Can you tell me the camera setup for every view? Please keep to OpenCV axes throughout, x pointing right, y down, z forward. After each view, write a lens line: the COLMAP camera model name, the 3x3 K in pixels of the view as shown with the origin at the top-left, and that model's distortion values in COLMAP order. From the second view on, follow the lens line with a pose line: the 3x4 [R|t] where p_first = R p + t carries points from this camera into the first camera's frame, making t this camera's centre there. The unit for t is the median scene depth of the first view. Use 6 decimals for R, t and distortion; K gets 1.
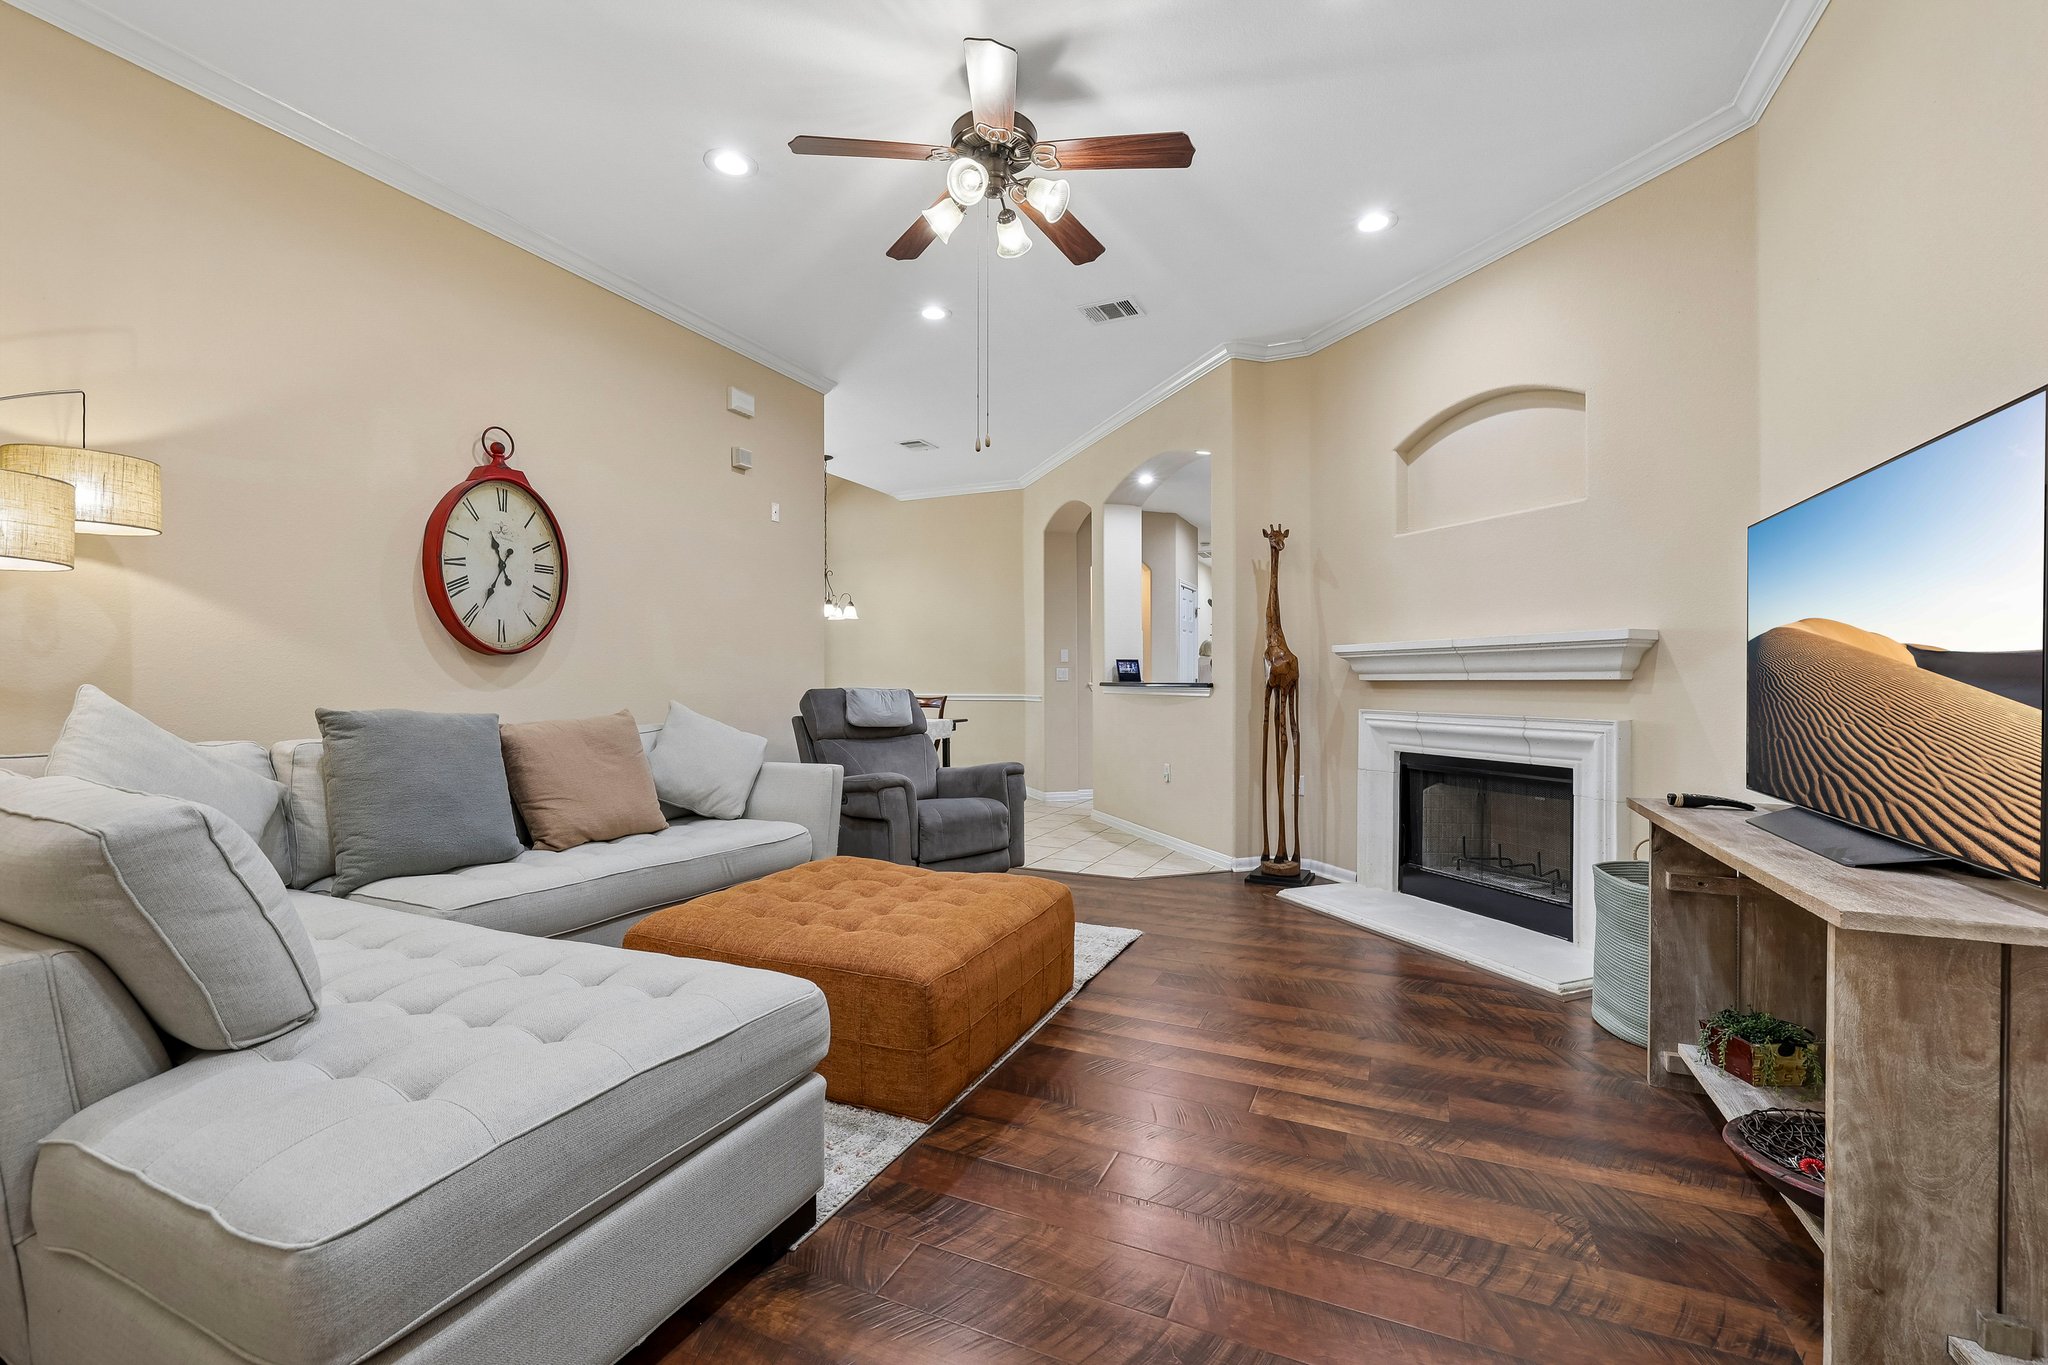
lens RADIAL K [[873.6, 0, 1030.5], [0, 873.6, 681.4], [0, 0, 1]] dist [0.000366, 0.000699]
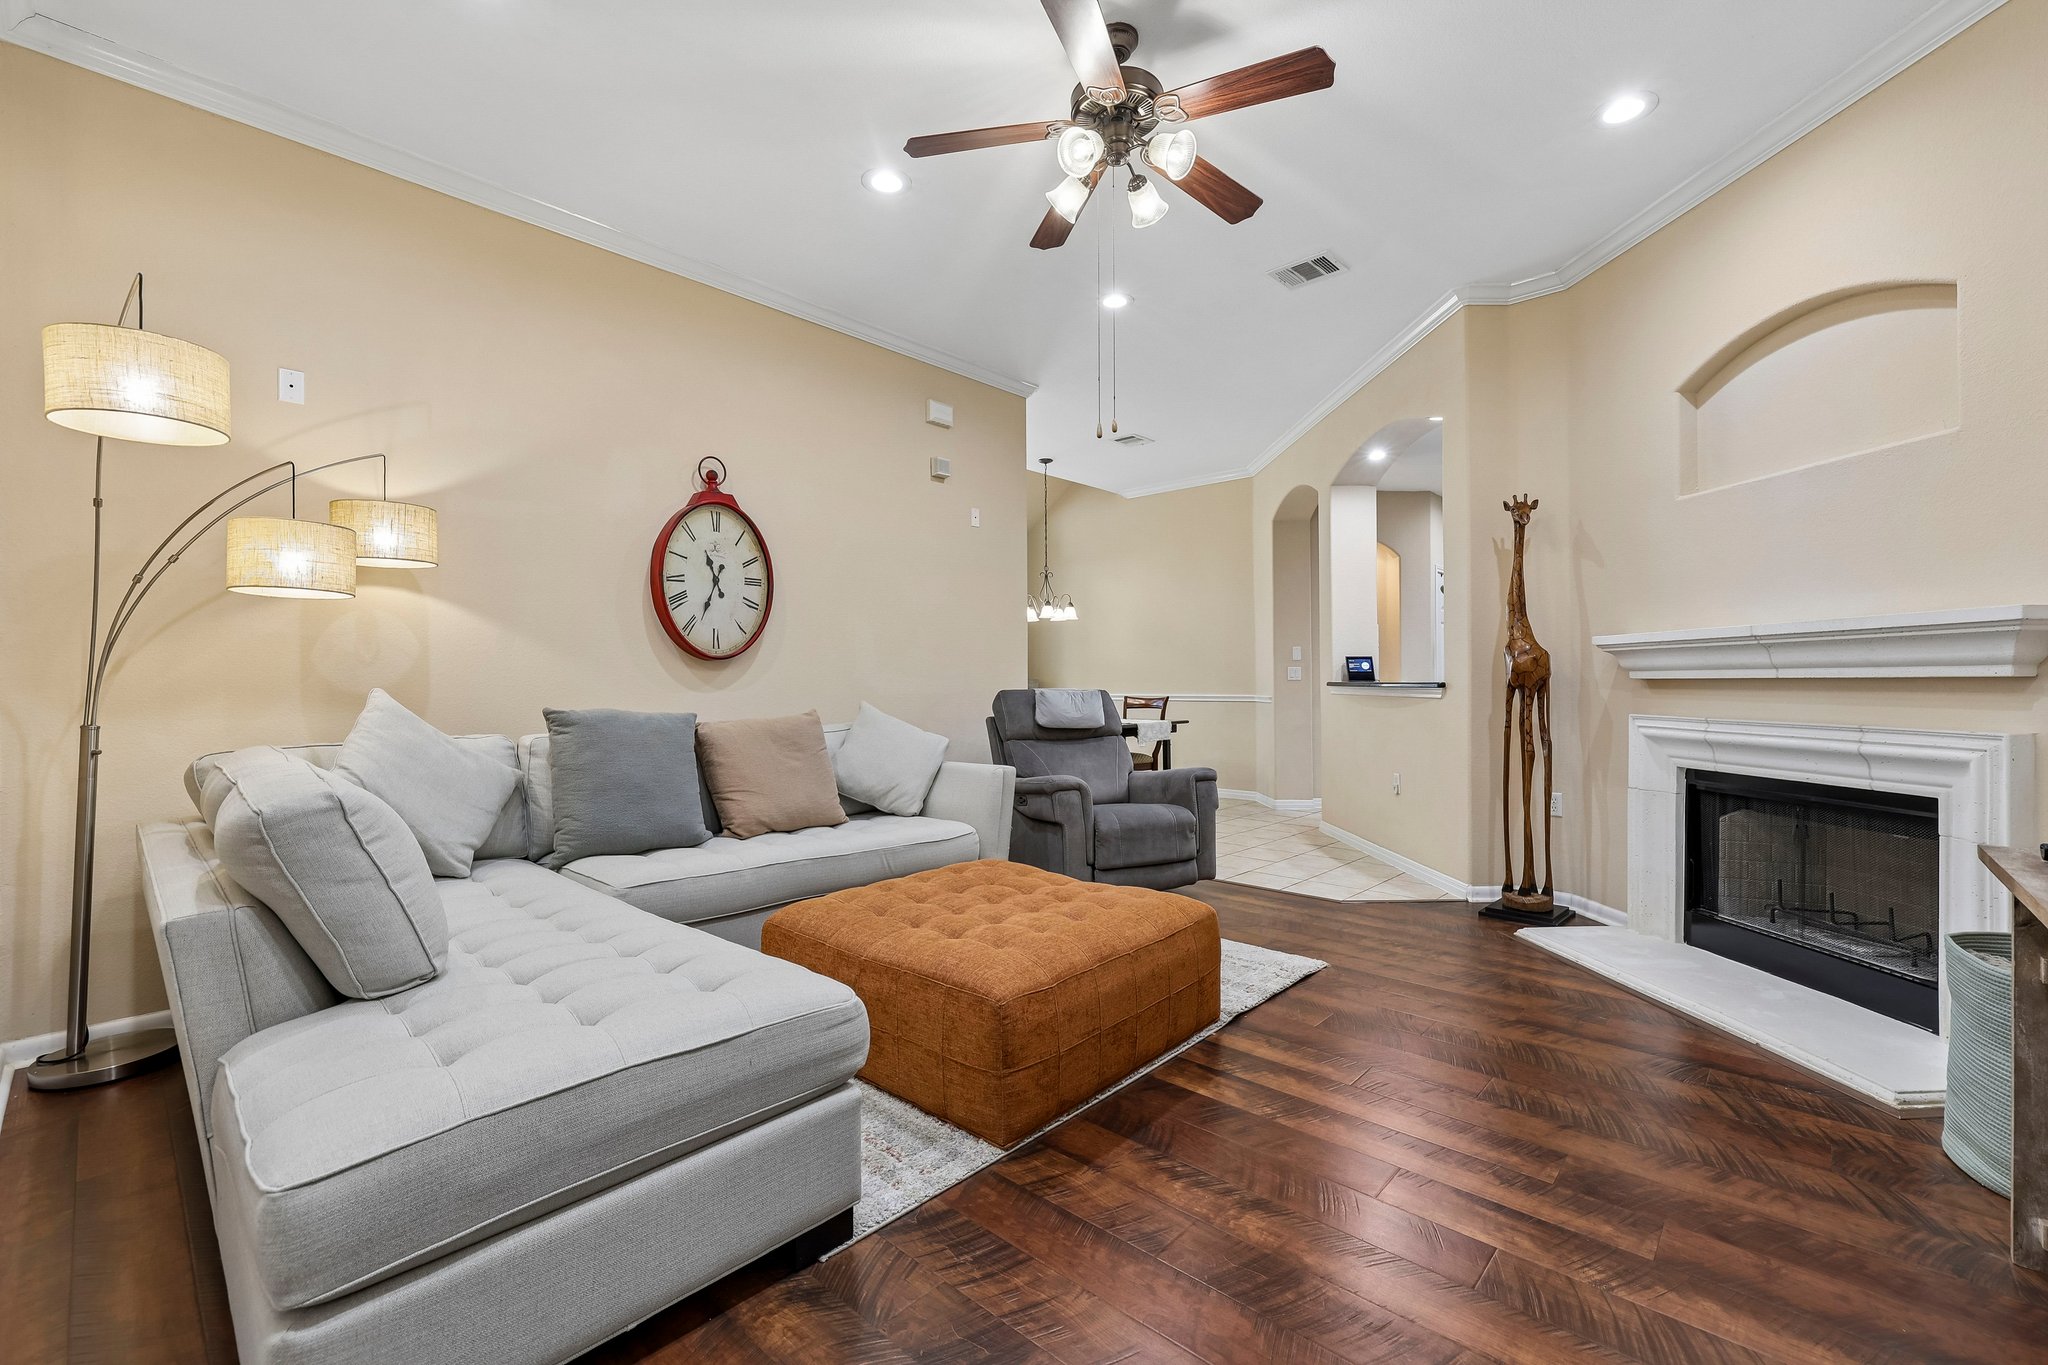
lens RADIAL K [[873.6, 0, 1023.2], [0, 873.6, 681.3], [0, 0, 1]] dist [0.000366, 0.000699]
pose [[0.949632, -0.004181, -0.313340, 0.143292], [0.004322, 0.999991, -0.000245, -0.001601], [0.313338, -0.001122, 0.949641, 0.075640]]
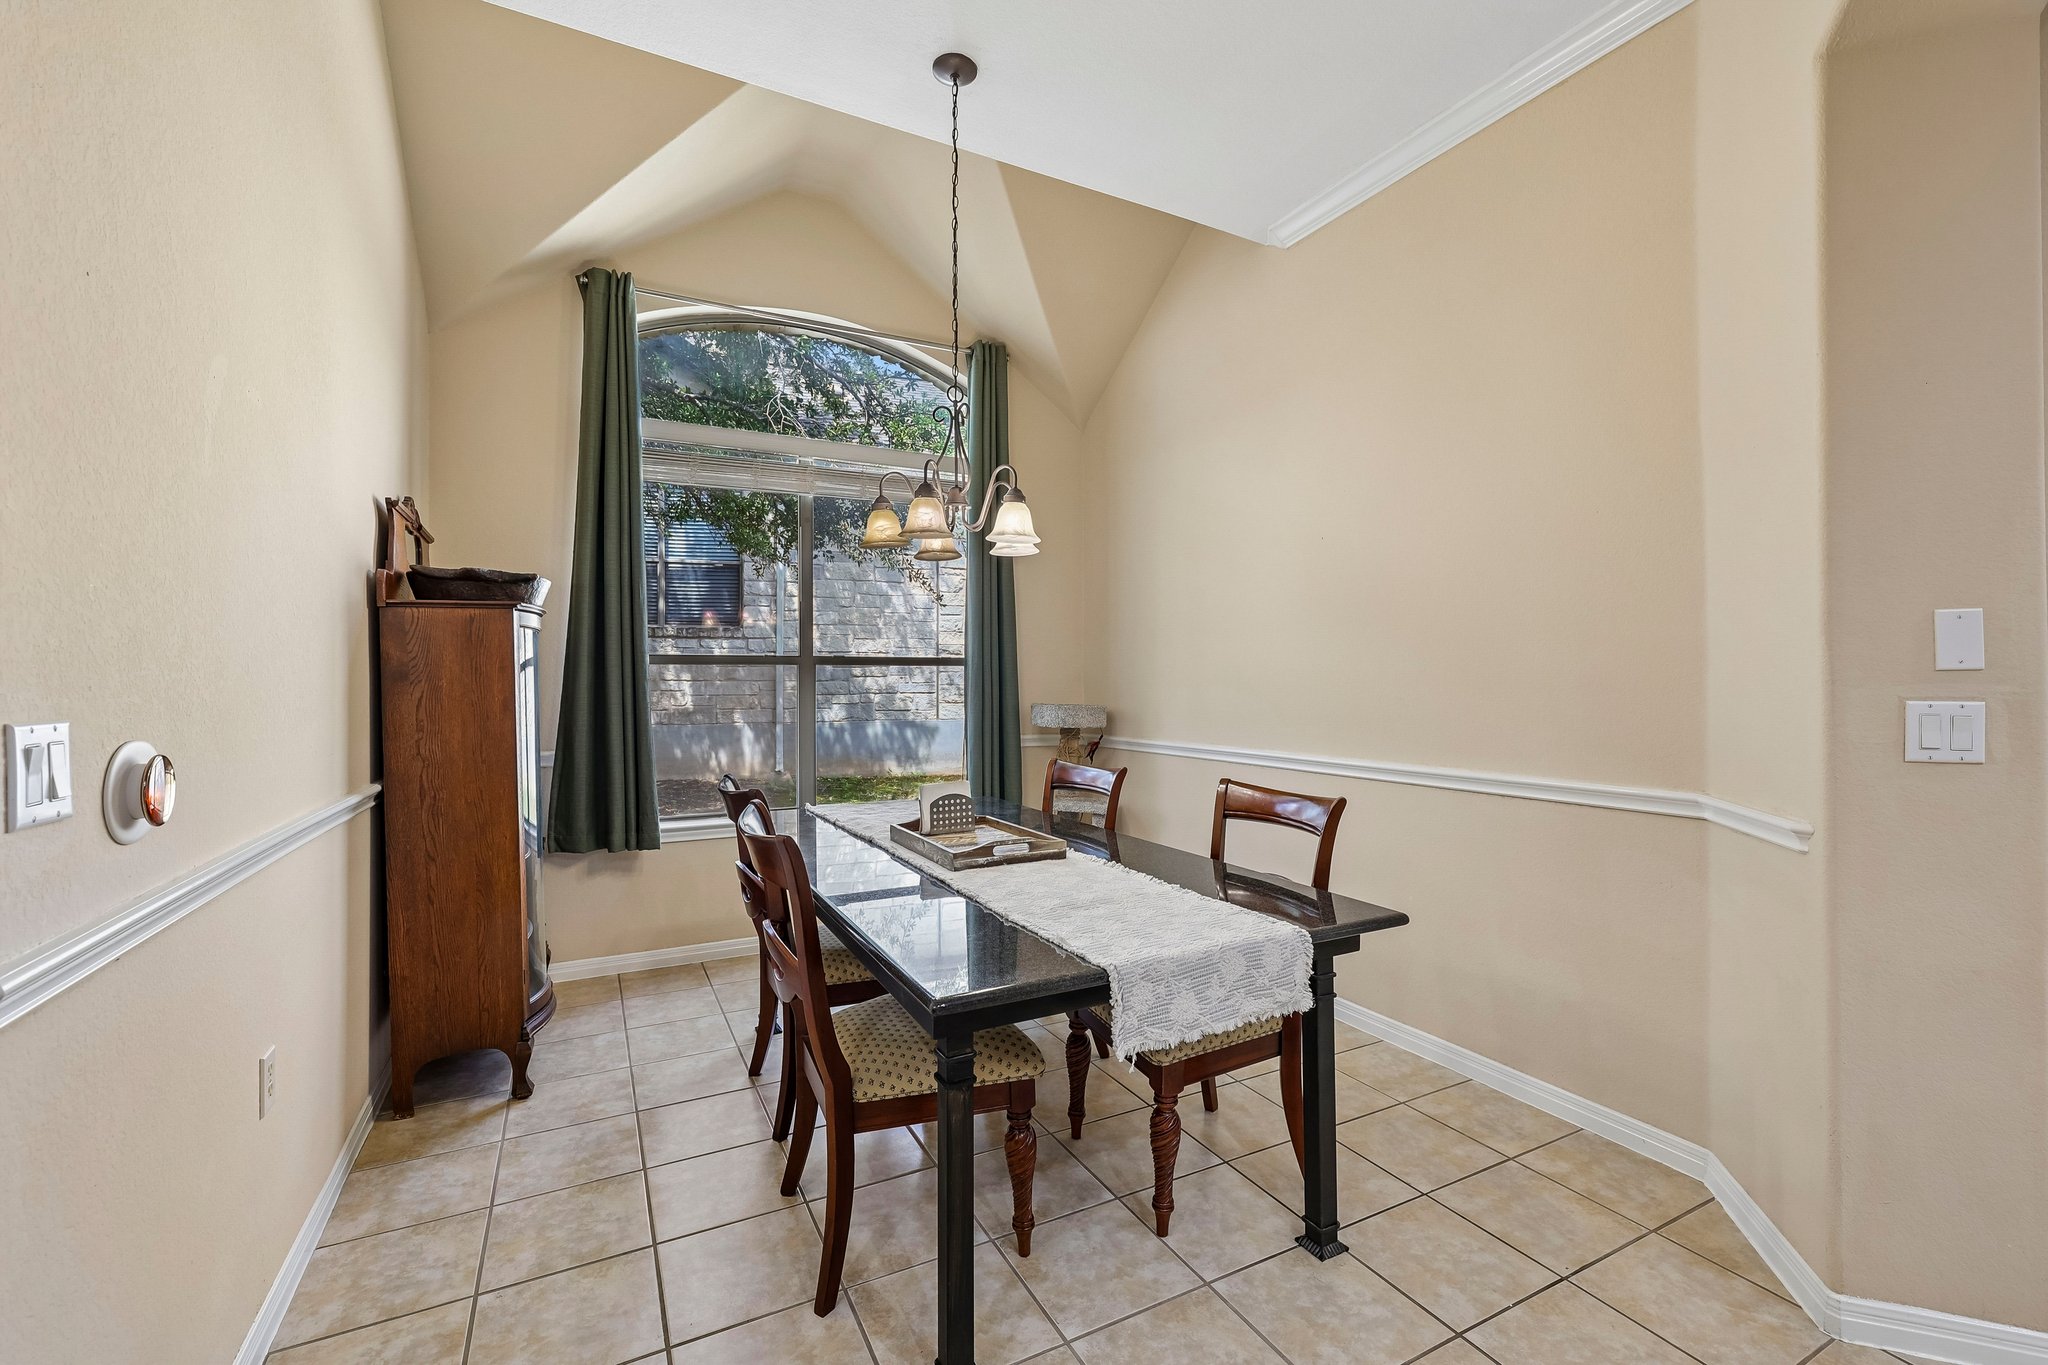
lens RADIAL K [[873.6, 0, 1015.6], [0, 873.6, 680.3], [0, 0, 1]] dist [0.000366, 0.000699]
pose [[0.791472, -0.000433, -0.611206, -0.026880], [-0.000139, 1.000000, -0.000888, -0.051596], [0.611206, 0.000788, 0.791471, 1.886934]]
